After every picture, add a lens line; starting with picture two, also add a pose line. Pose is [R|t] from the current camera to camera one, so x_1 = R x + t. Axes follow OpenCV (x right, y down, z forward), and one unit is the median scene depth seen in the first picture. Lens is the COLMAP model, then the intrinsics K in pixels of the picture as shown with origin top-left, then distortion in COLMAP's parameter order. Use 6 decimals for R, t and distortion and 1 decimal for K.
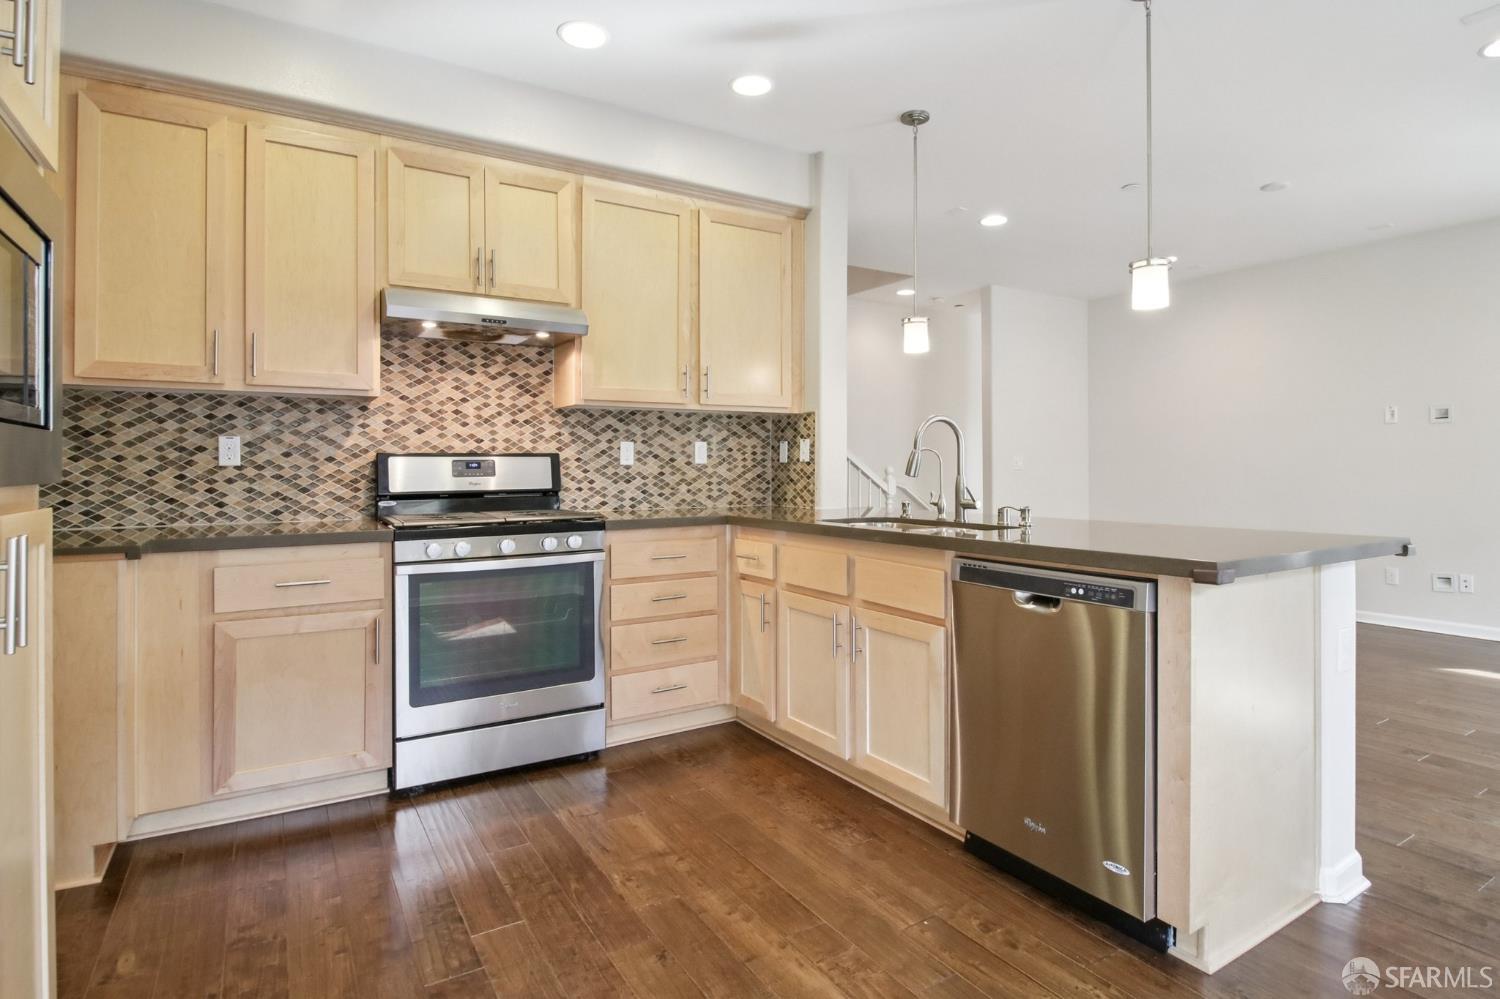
lens RADIAL K [[787.4, 0, 756.3], [0, 787.4, 463.8], [0, 0, 1]] dist [-0.001143, -0.000852]
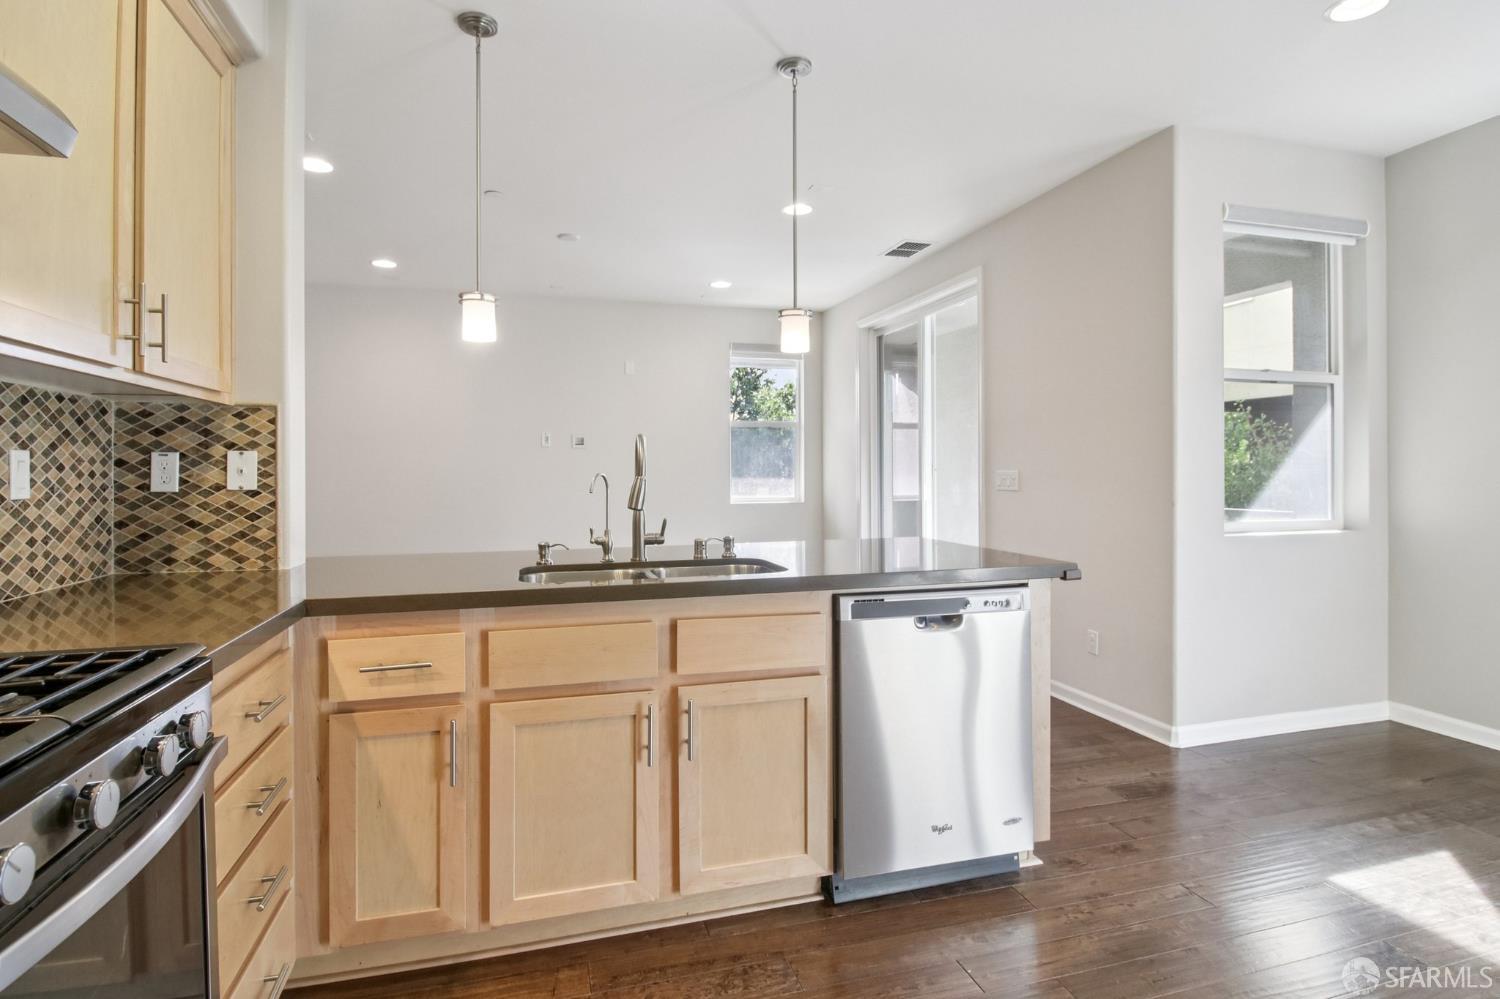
lens RADIAL K [[787.4, 0, 756.3], [0, 787.4, 463.8], [0, 0, 1]] dist [-0.001143, -0.000852]
pose [[0.267924, 0.011176, 0.963375, -0.436055], [-0.001345, 0.999936, -0.011226, -0.017735], [-0.963439, 0.001712, 0.267922, 0.542477]]
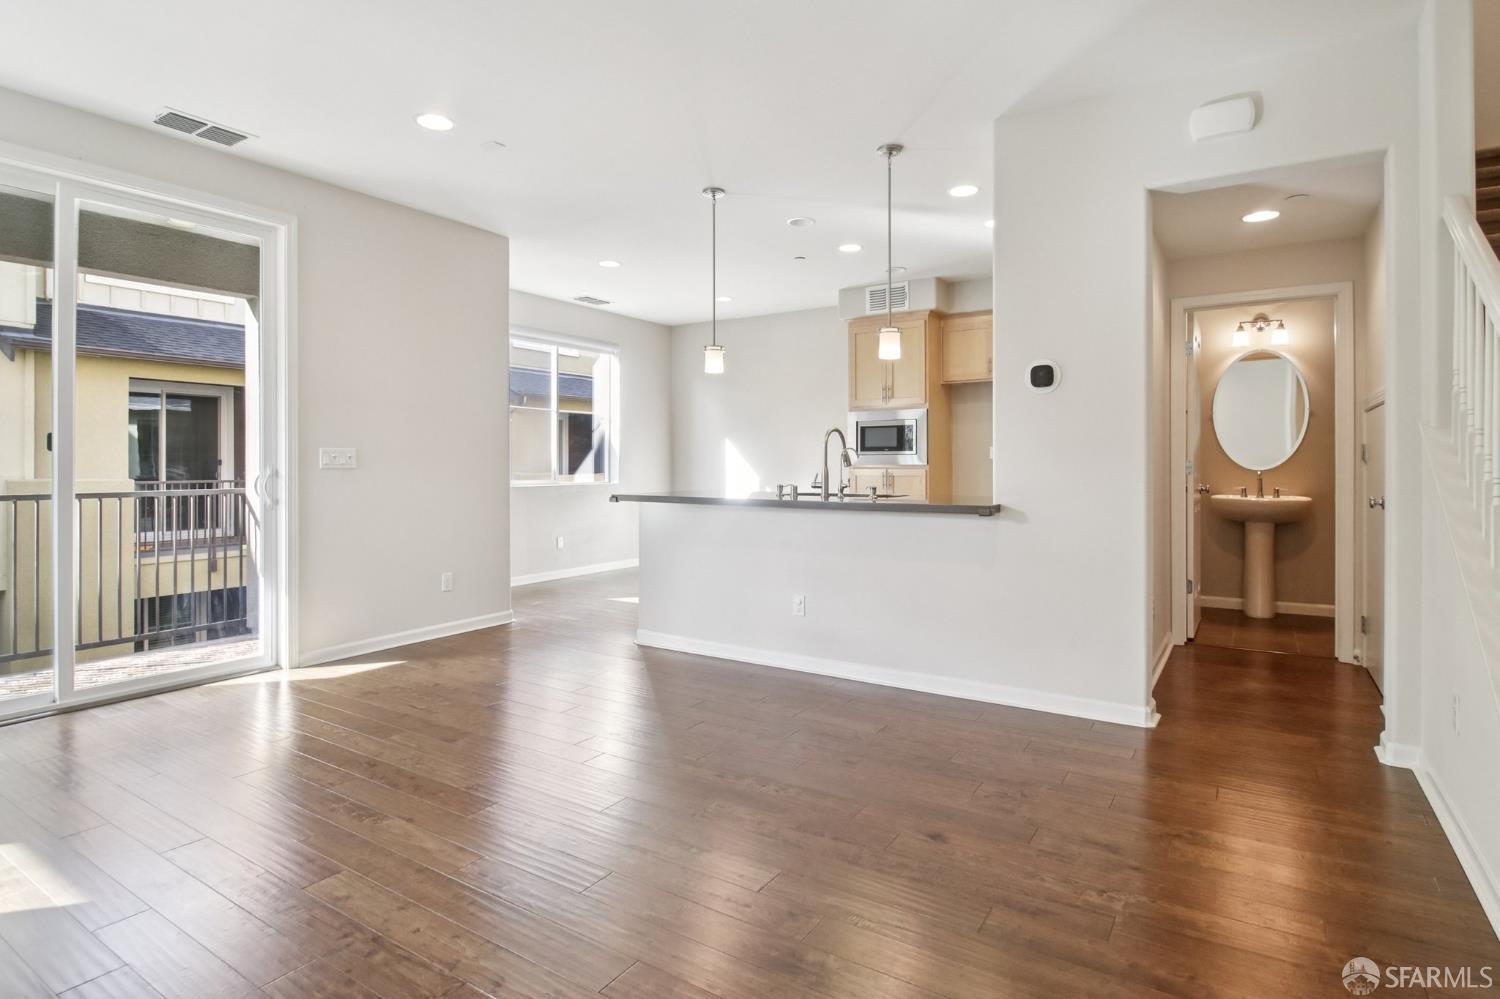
lens RADIAL K [[787.4, 0, 756.3], [0, 787.4, 463.8], [0, 0, 1]] dist [-0.001143, -0.000852]
pose [[-0.902890, 0.002739, -0.429864, 0.838654], [0.003968, 0.999990, -0.001963, 0.009773], [0.429854, -0.003478, -0.902892, 1.910167]]
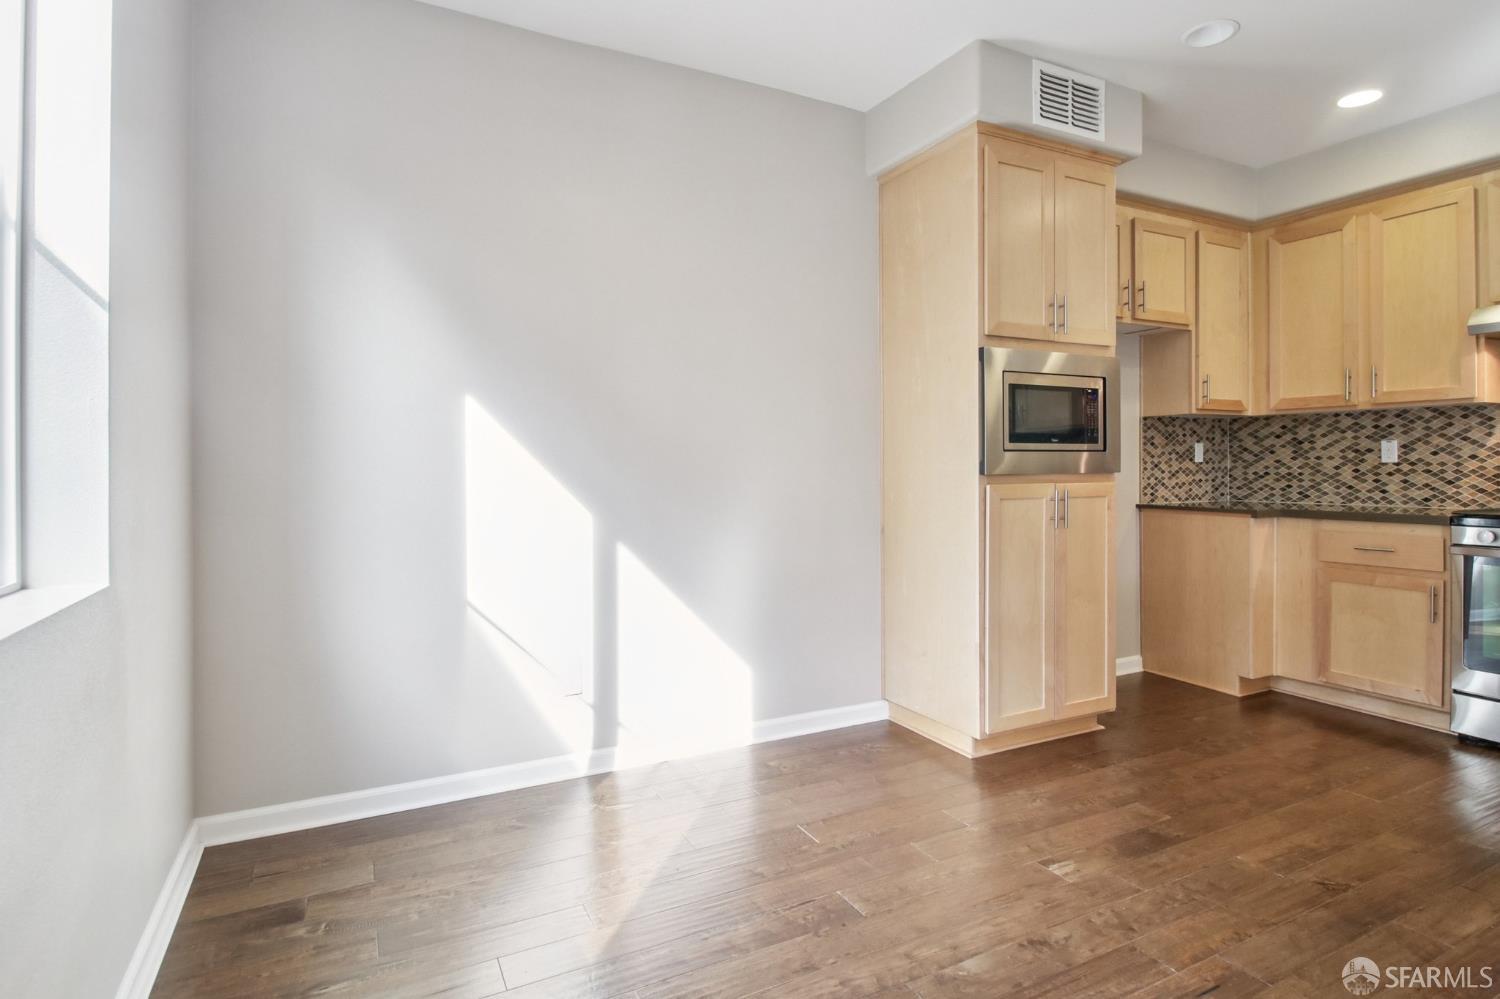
lens RADIAL K [[779.4, 0, 745.7], [0, 779.4, 470.9], [0, 0, 1]] dist [0.000764, -0.013449]
pose [[-0.082349, 0.009278, -0.996560, 0.602951], [0.007905, 0.999931, 0.008656, -0.002835], [0.996572, -0.007165, -0.082417, 0.016822]]
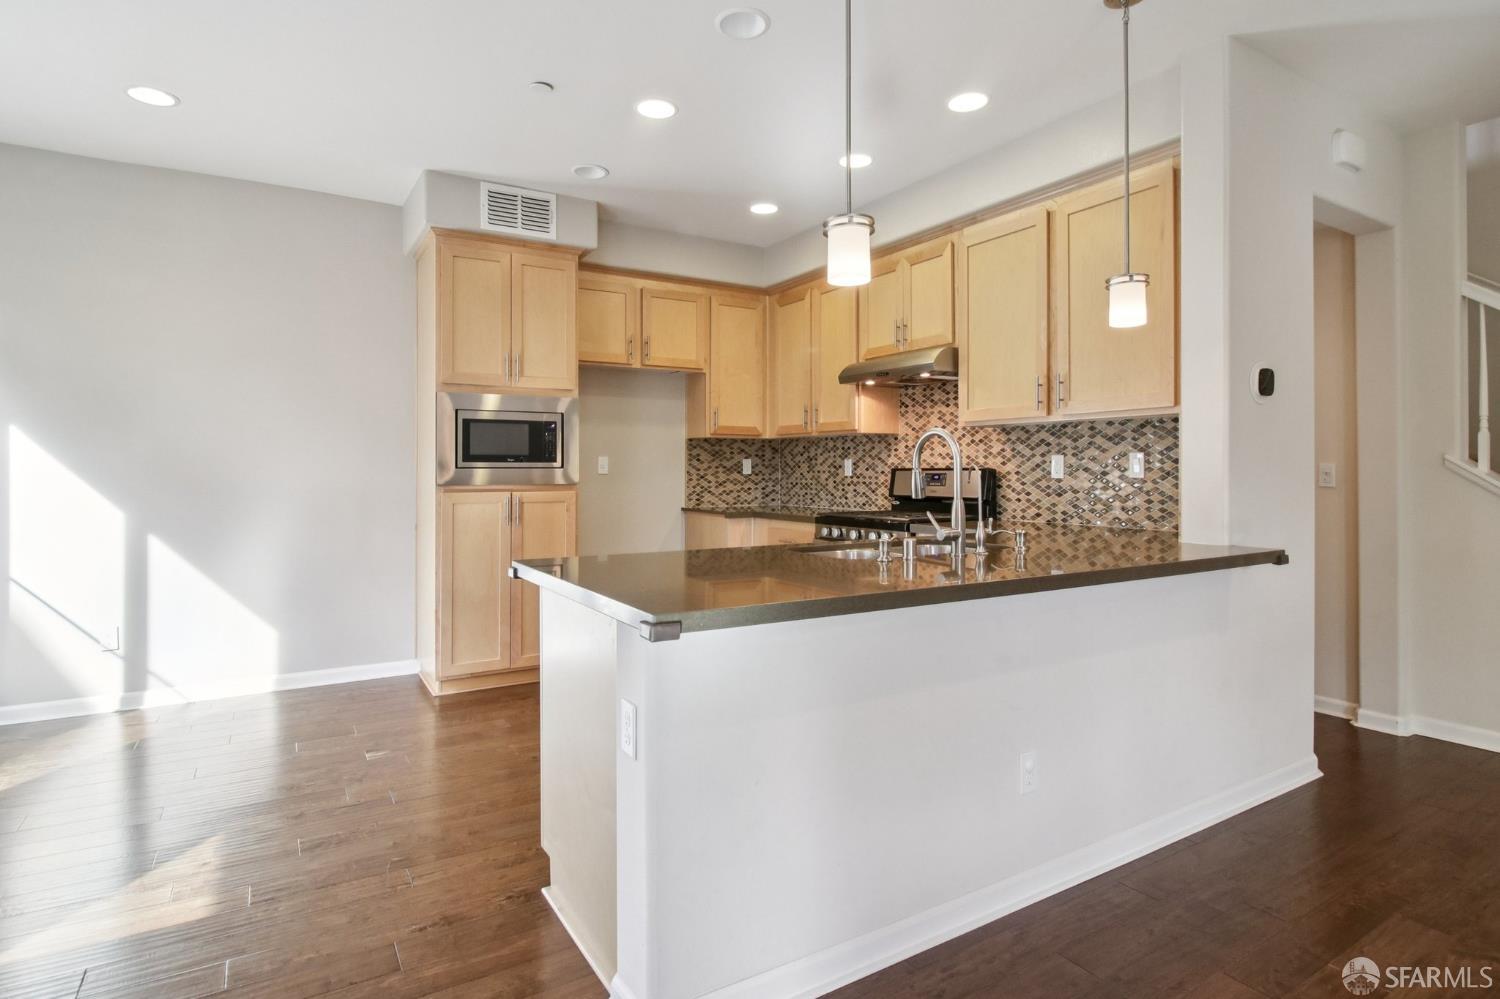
lens RADIAL K [[787.4, 0, 756.3], [0, 787.4, 463.8], [0, 0, 1]] dist [-0.001143, -0.000852]
pose [[-0.002566, -0.003913, -0.999989, 0.893160], [0.003113, 0.999987, -0.003921, -0.015244], [0.999992, -0.003123, -0.002554, 0.660893]]
